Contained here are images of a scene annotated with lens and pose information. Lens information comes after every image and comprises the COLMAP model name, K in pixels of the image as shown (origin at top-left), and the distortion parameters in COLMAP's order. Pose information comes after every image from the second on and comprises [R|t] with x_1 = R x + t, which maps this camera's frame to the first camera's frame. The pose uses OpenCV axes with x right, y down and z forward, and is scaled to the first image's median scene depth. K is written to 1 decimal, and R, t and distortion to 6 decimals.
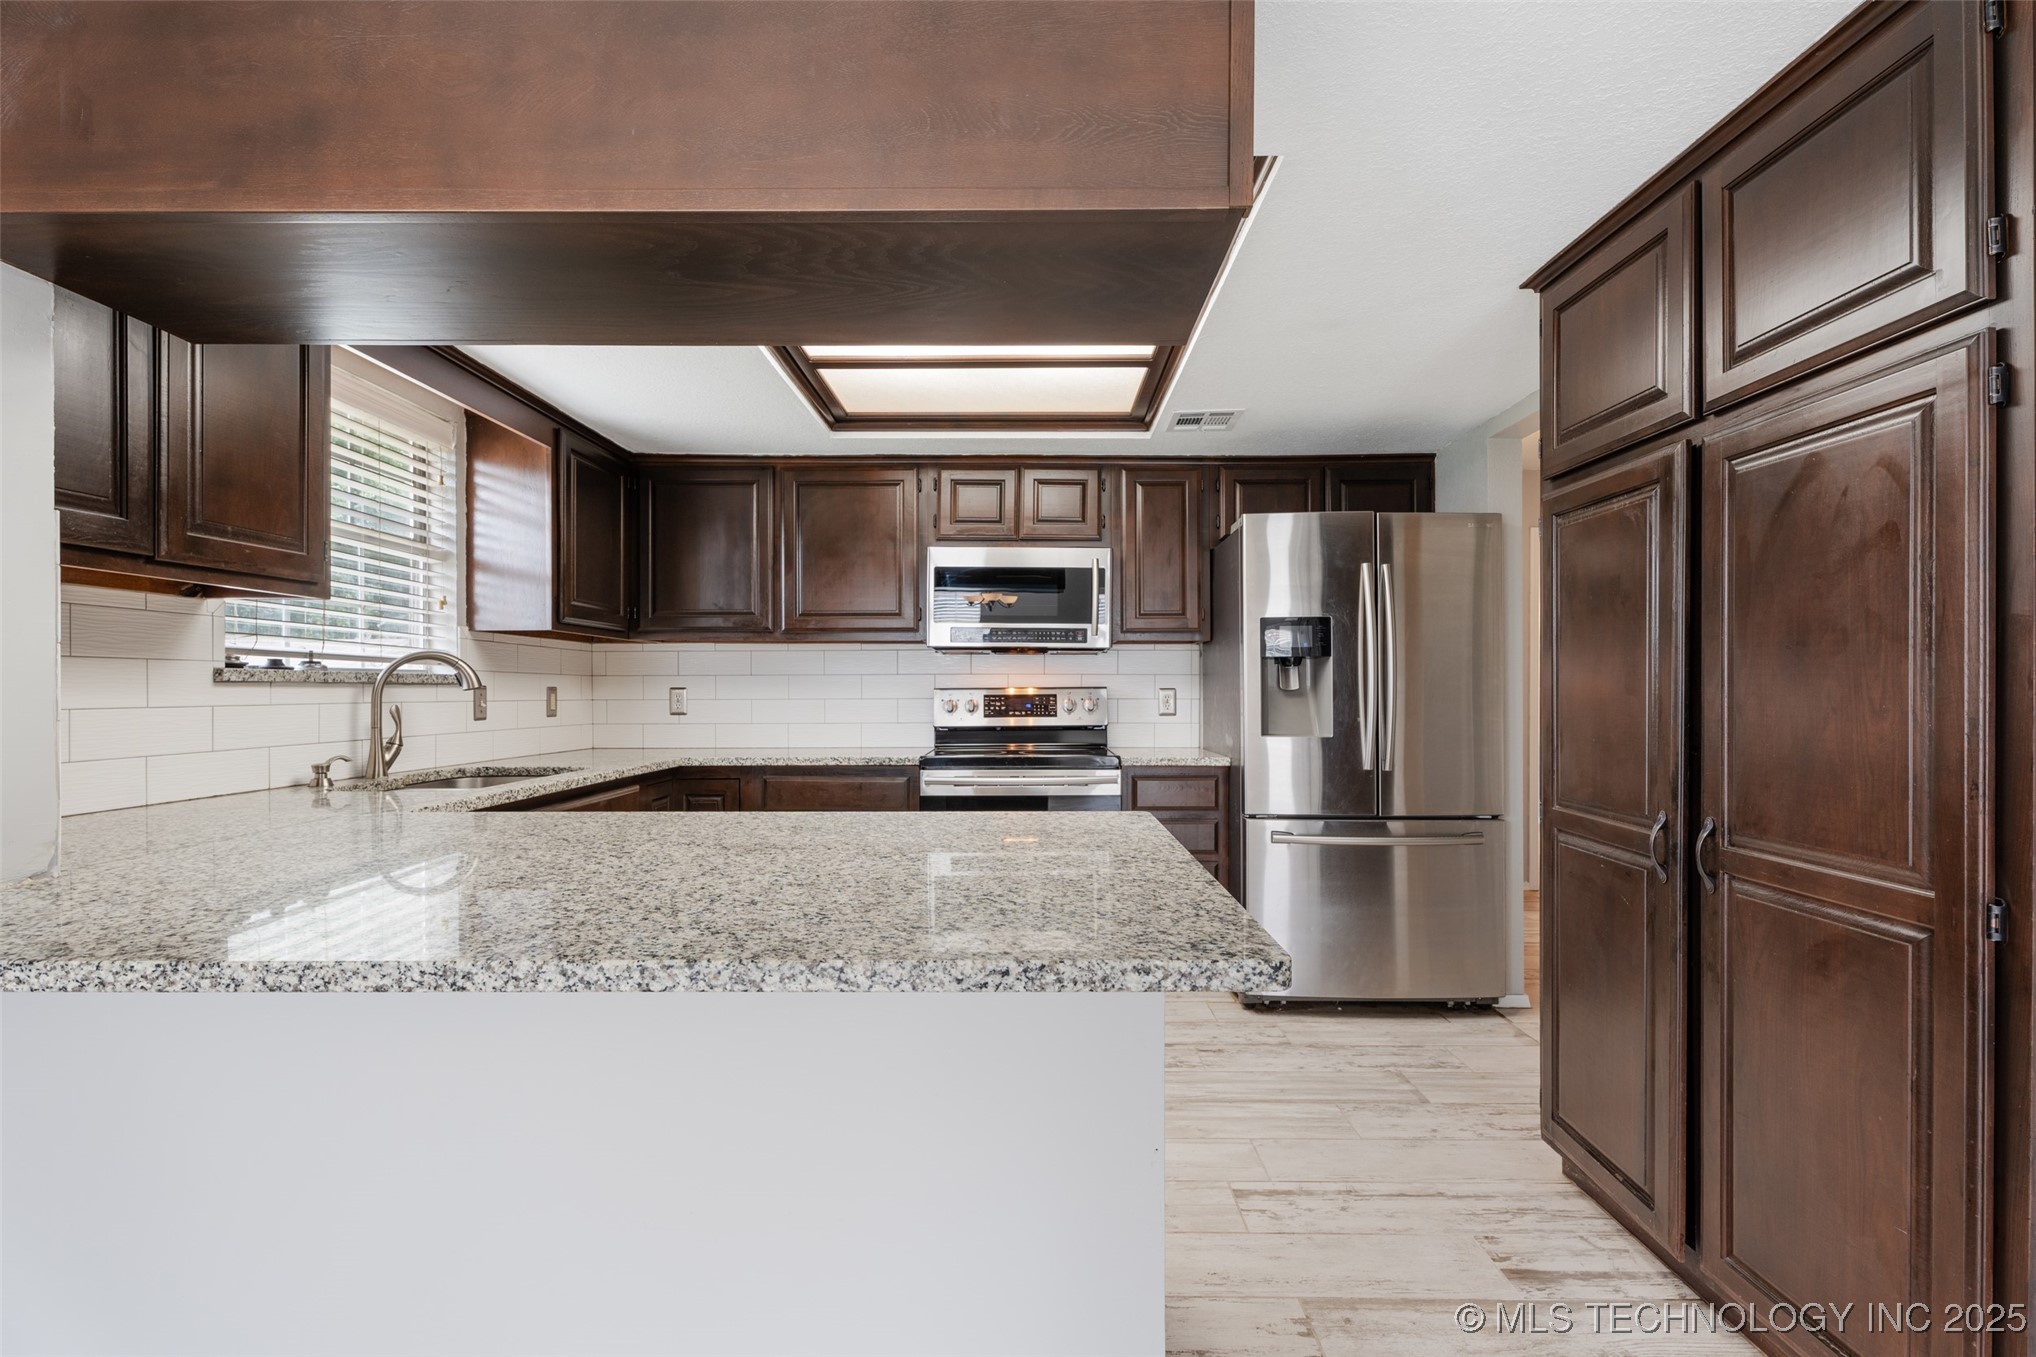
lens RADIAL K [[911.7, 0, 1018.3], [0, 911.7, 690.7], [0, 0, 1]] dist [-0.001645, -0.000040]
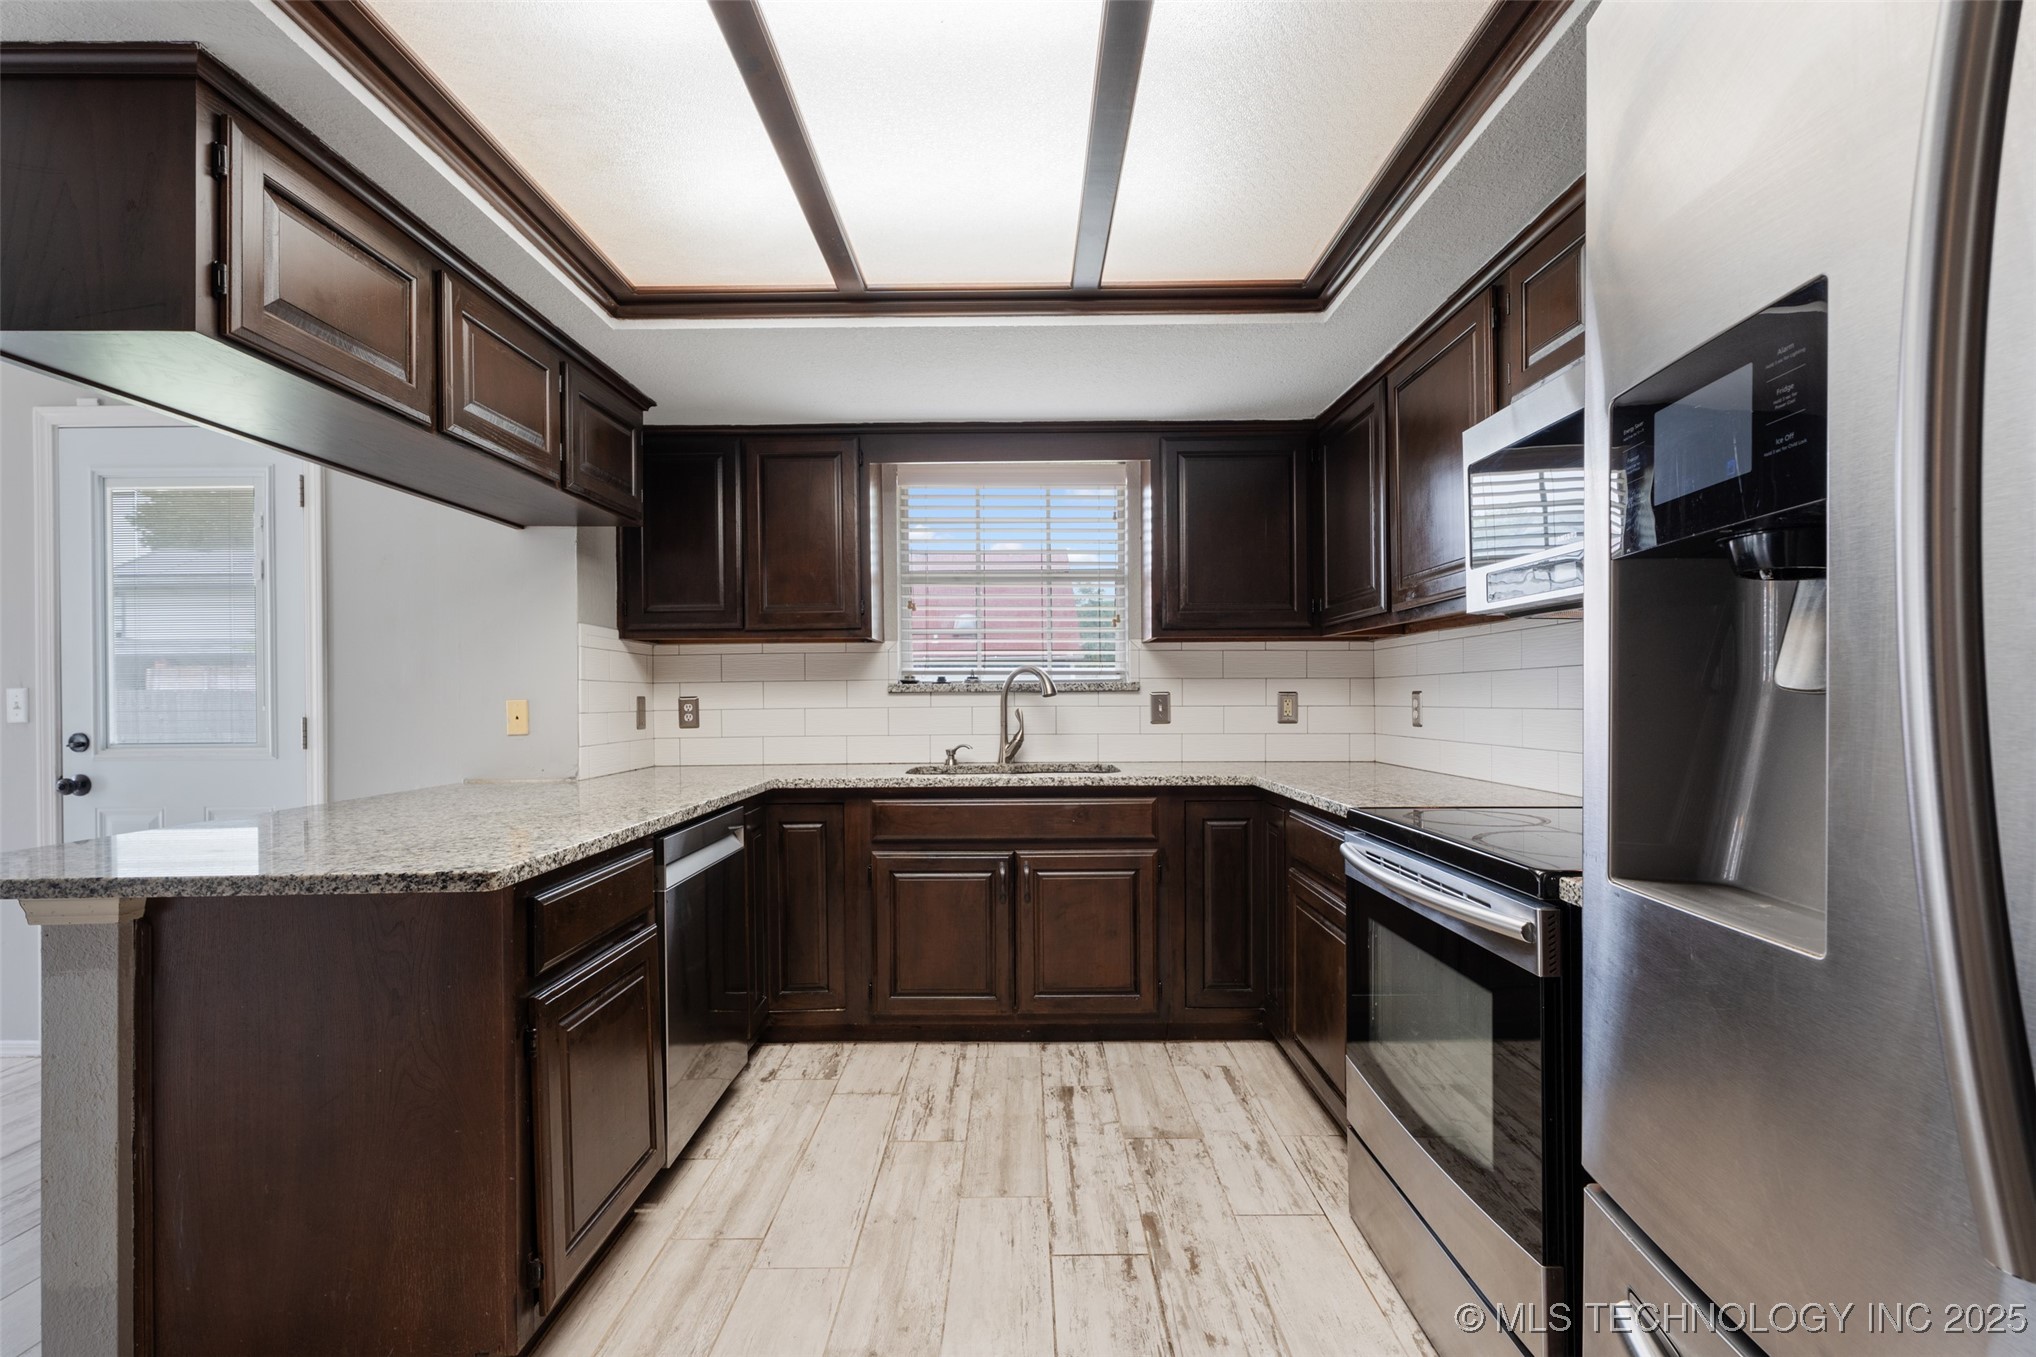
lens RADIAL K [[911.7, 0, 1018.3], [0, 911.7, 690.7], [0, 0, 1]] dist [-0.001645, -0.000040]
pose [[0.010184, -0.004050, -0.999940, 0.493891], [0.005891, 0.999975, -0.003990, -0.003585], [0.999931, -0.005850, 0.010208, 0.805498]]
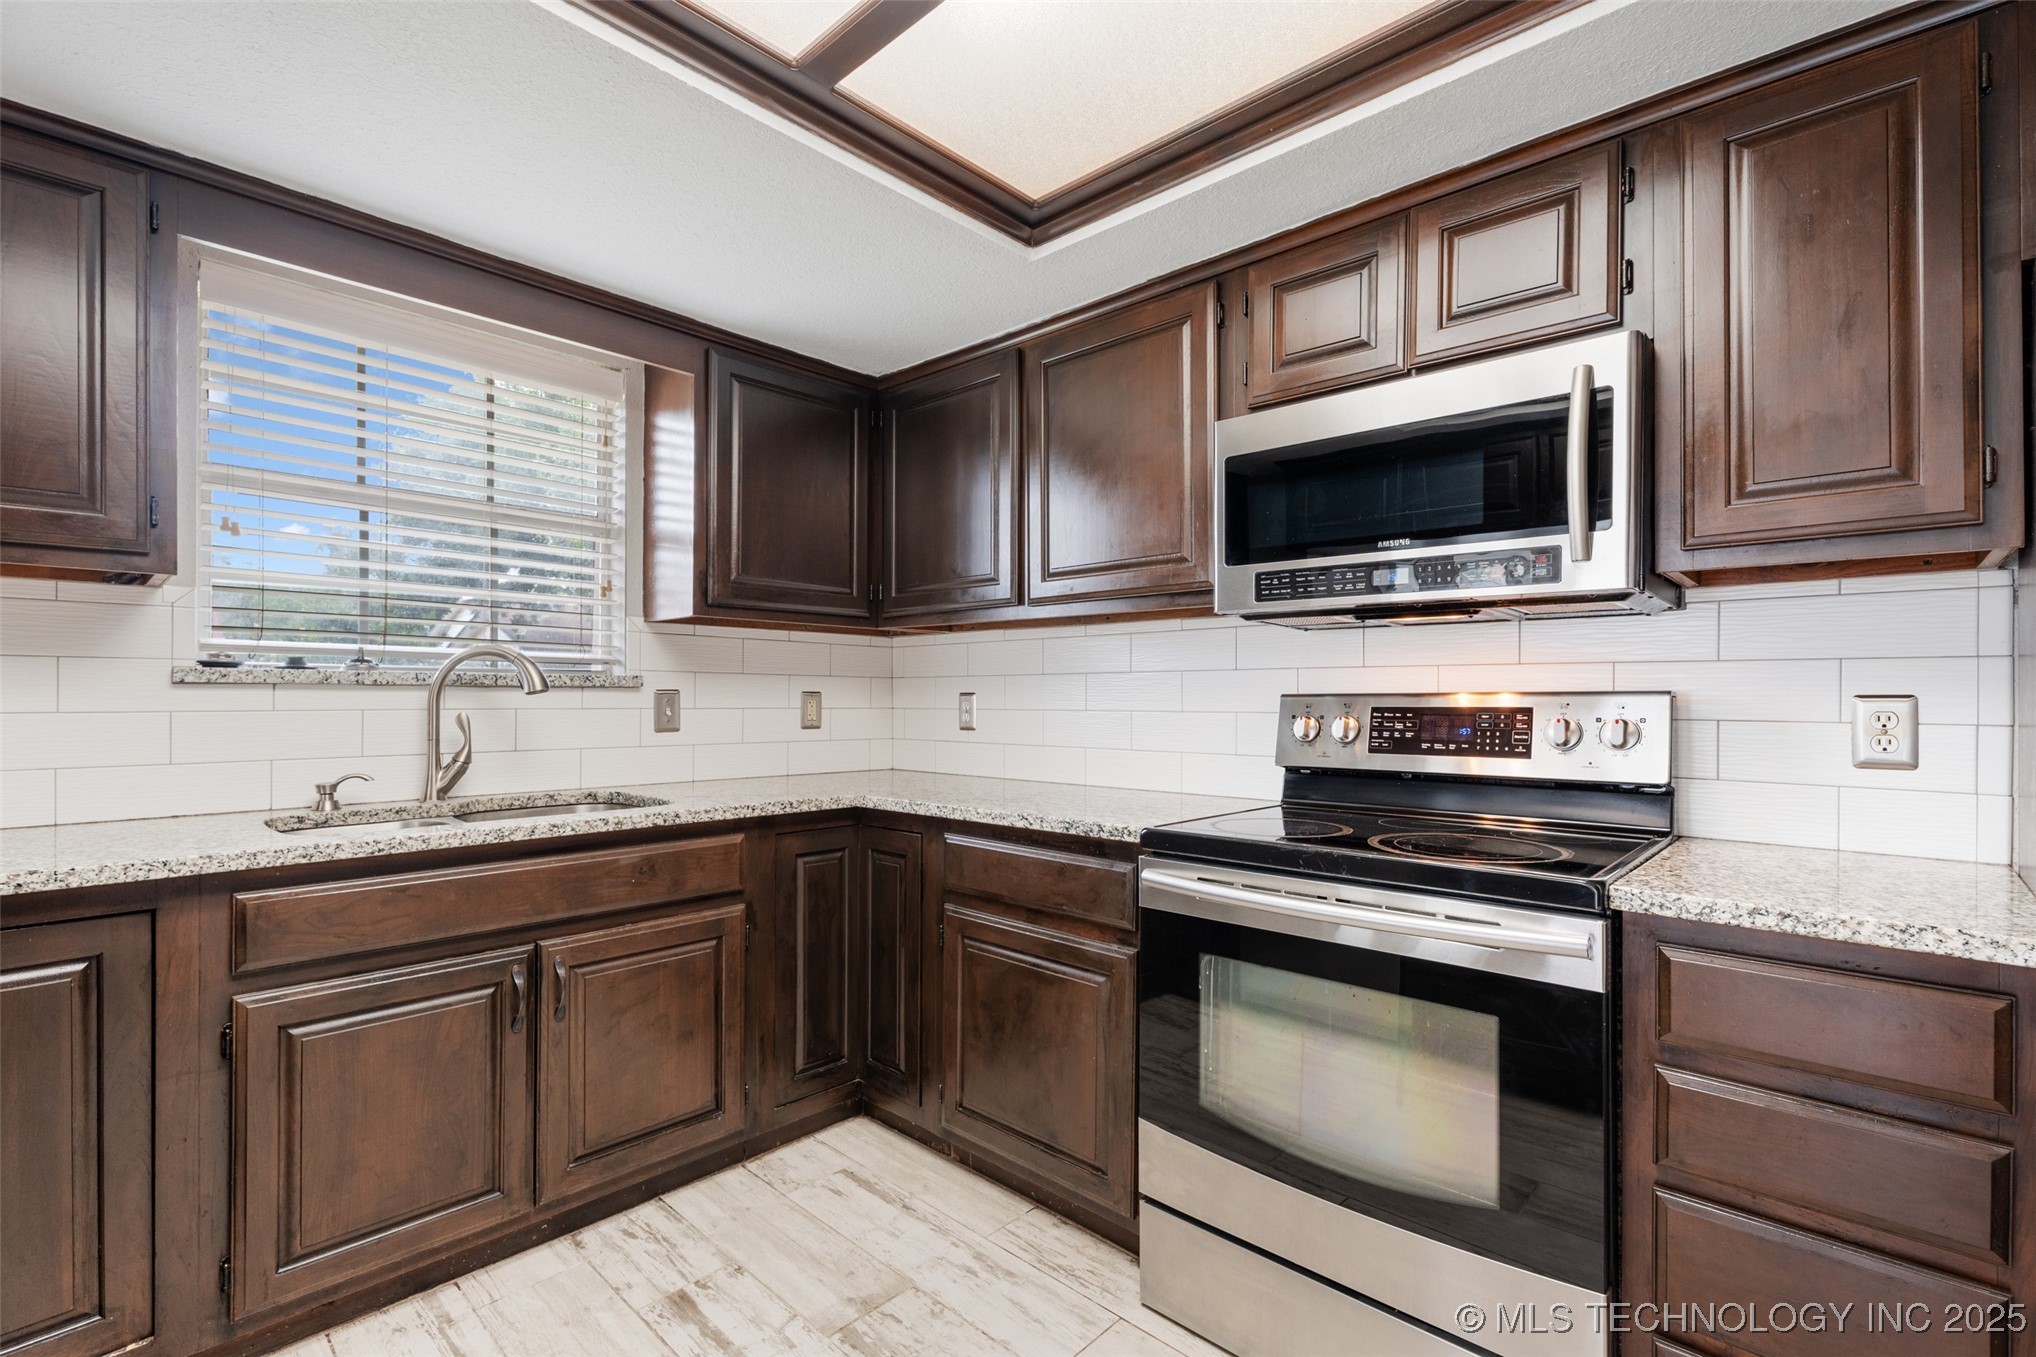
lens RADIAL K [[911.7, 0, 1018.3], [0, 911.7, 690.7], [0, 0, 1]] dist [-0.001645, -0.000040]
pose [[0.736838, -0.000880, -0.676069, 0.189630], [-0.004548, 0.999970, -0.006259, -0.000722], [0.676055, 0.007686, 0.736812, 0.601226]]
